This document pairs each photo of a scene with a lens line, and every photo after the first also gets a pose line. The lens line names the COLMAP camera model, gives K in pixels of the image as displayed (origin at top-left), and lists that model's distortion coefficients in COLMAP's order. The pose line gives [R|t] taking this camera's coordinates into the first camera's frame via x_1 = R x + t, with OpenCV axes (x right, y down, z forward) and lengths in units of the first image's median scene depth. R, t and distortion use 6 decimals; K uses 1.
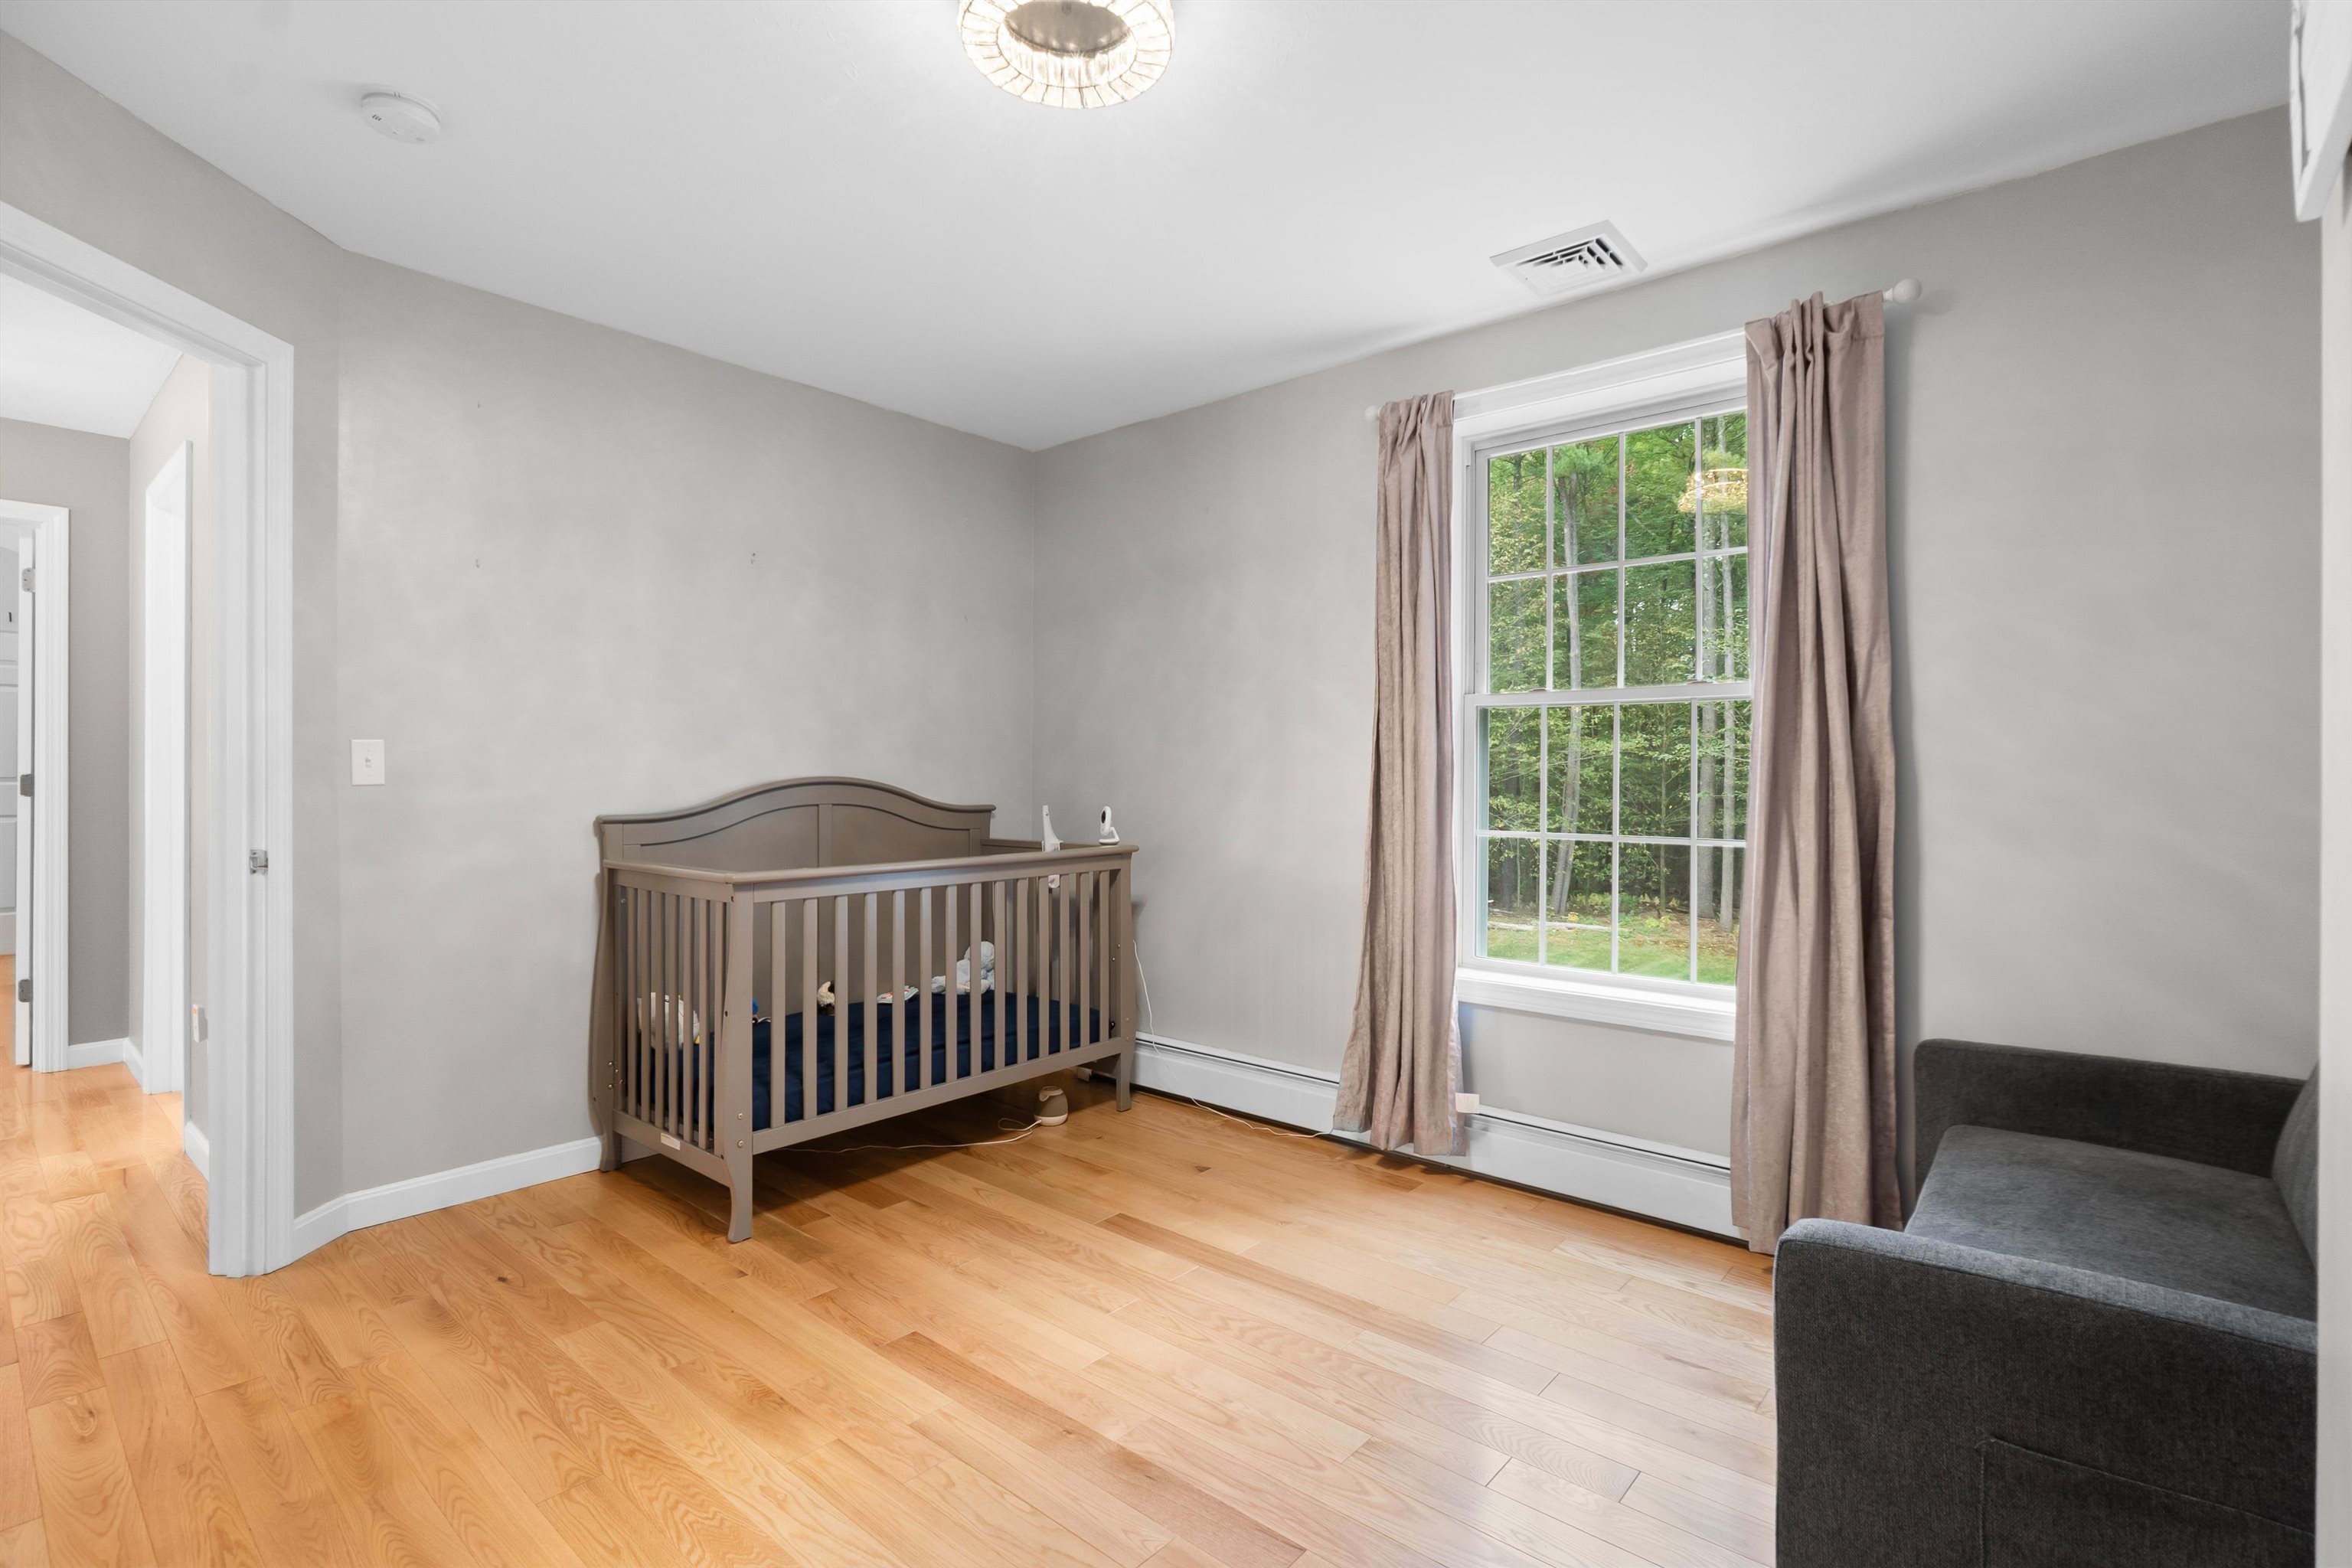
lens RADIAL K [[1085.5, 0, 1163.3], [0, 1085.5, 778.3], [0, 0, 1]] dist [-0.004231, 0.000000]
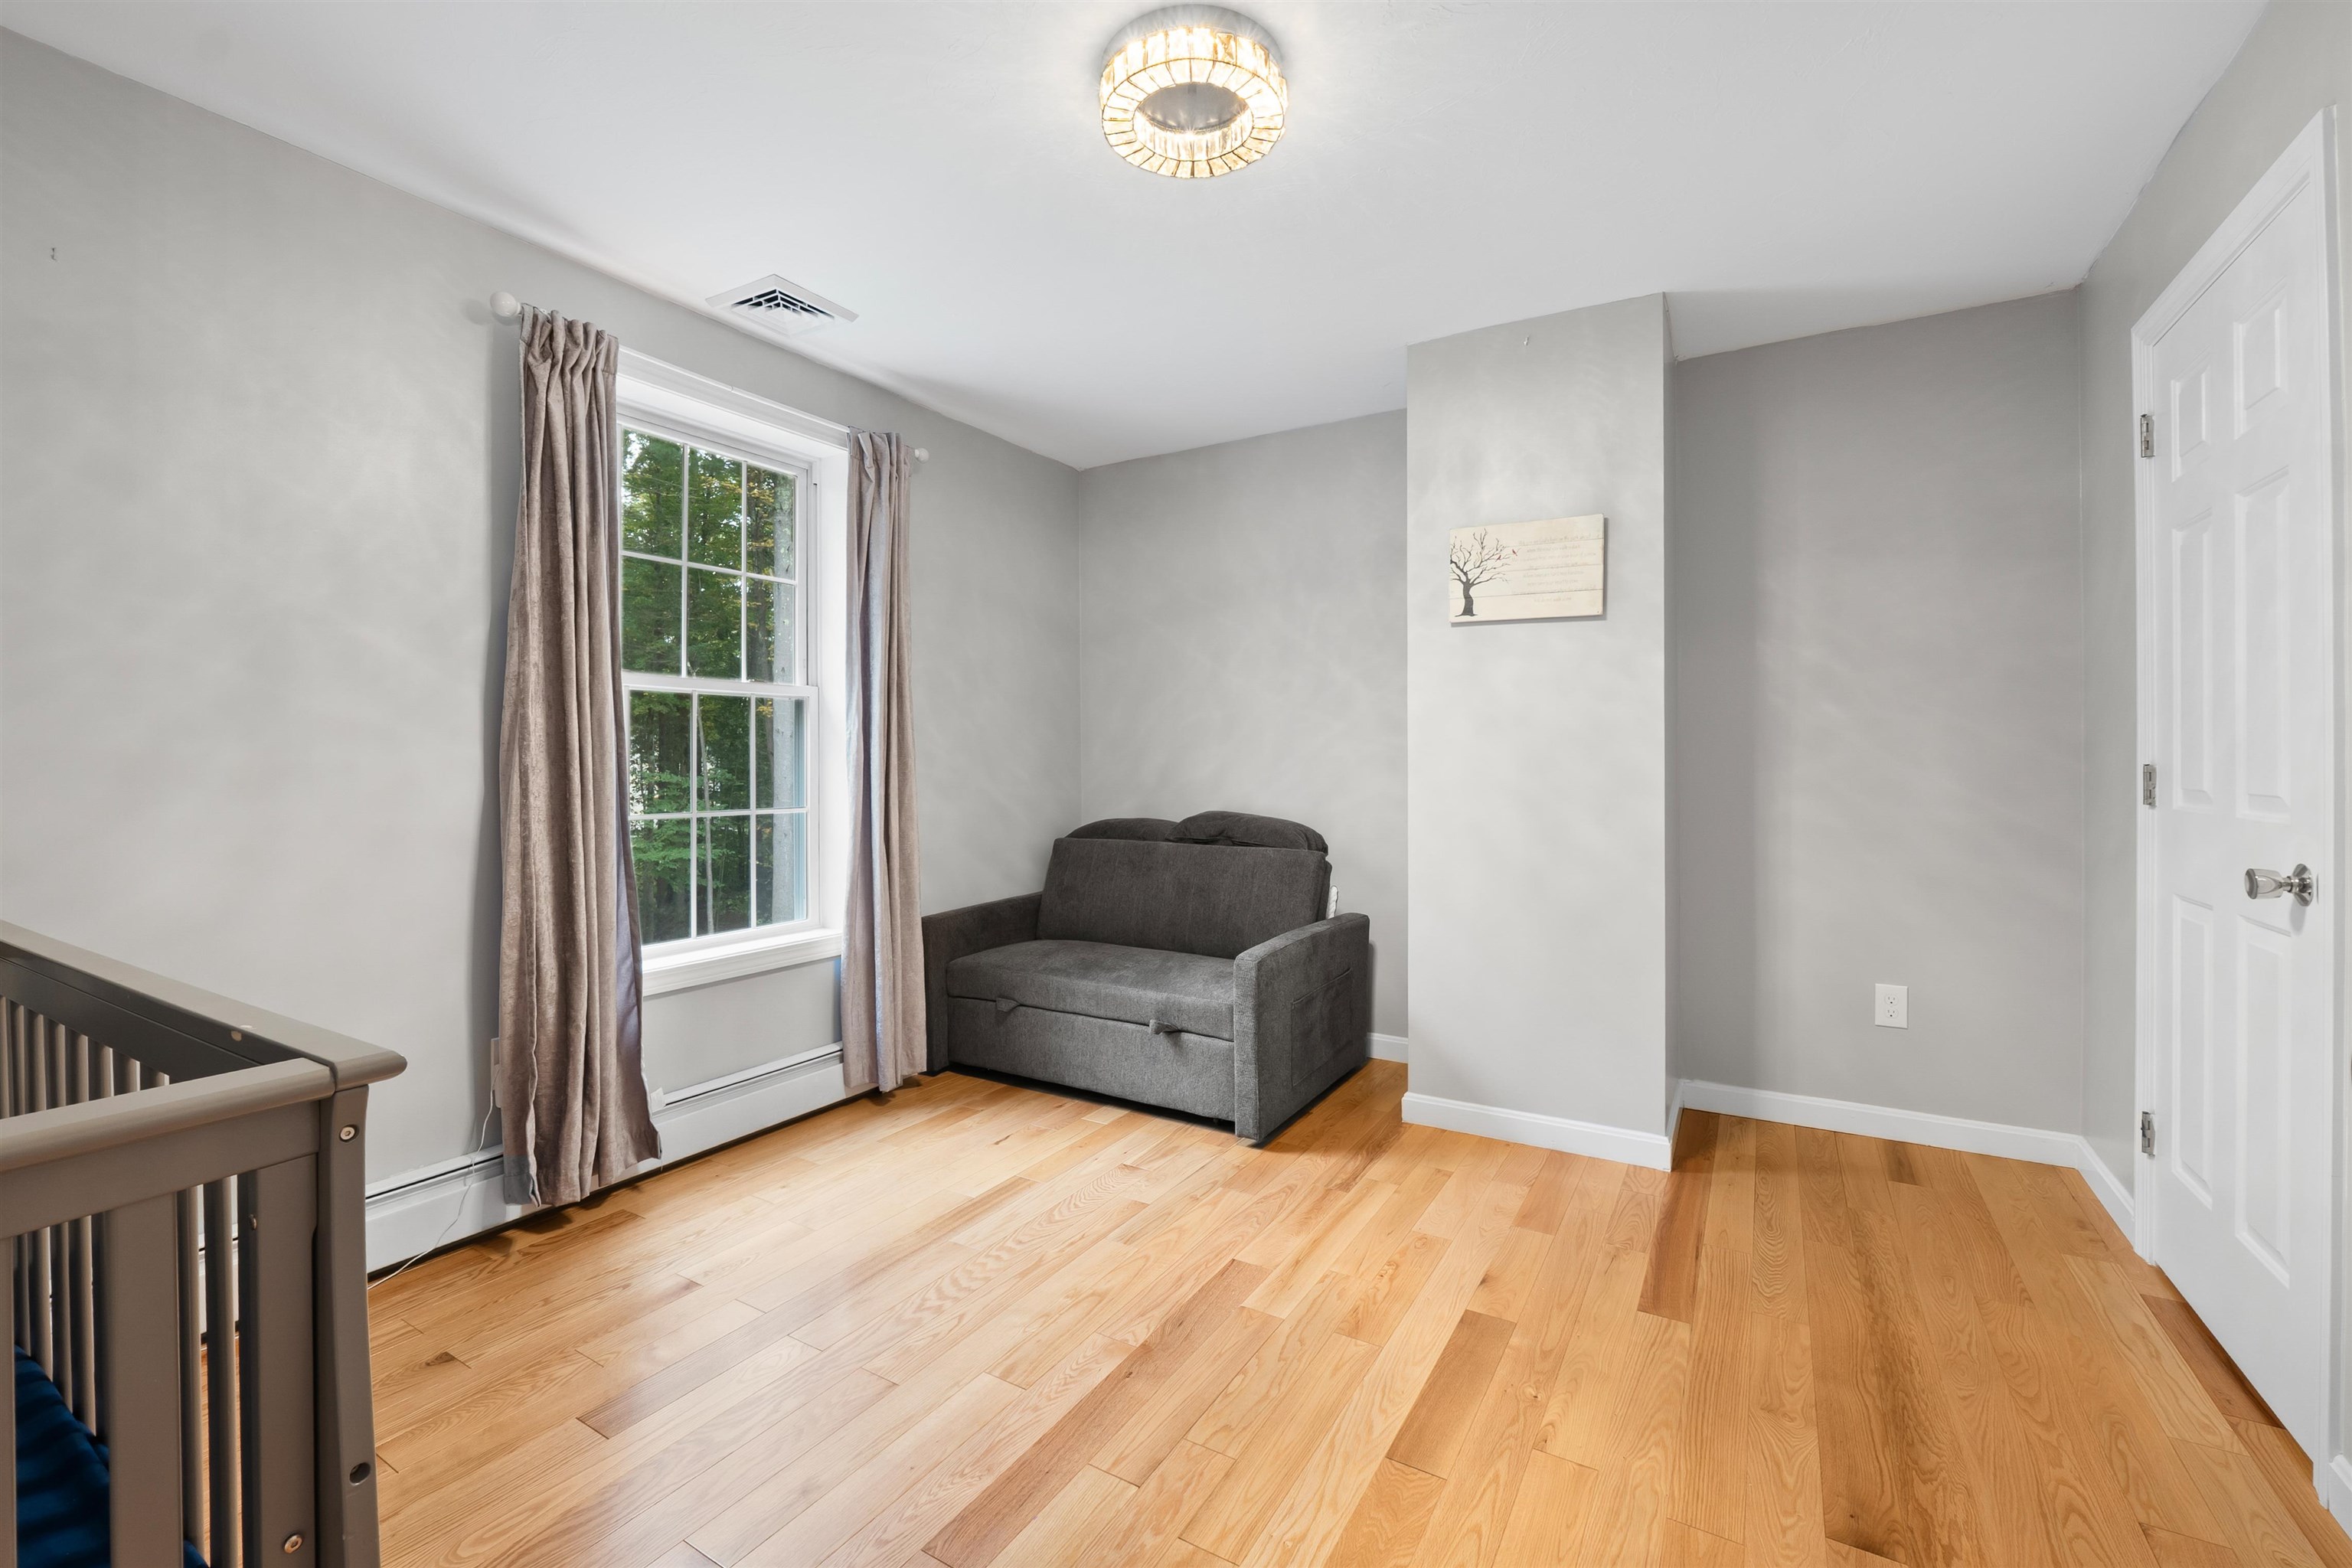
lens RADIAL K [[978.2, 0, 1171.2], [0, 978.2, 761.4], [0, 0, 1]] dist [-0.013505, 0.001516]
pose [[-0.159436, -0.007743, 0.987178, -0.651198], [0.009434, 0.999912, 0.009367, -0.003722], [-0.987163, 0.010807, -0.159349, 0.697430]]
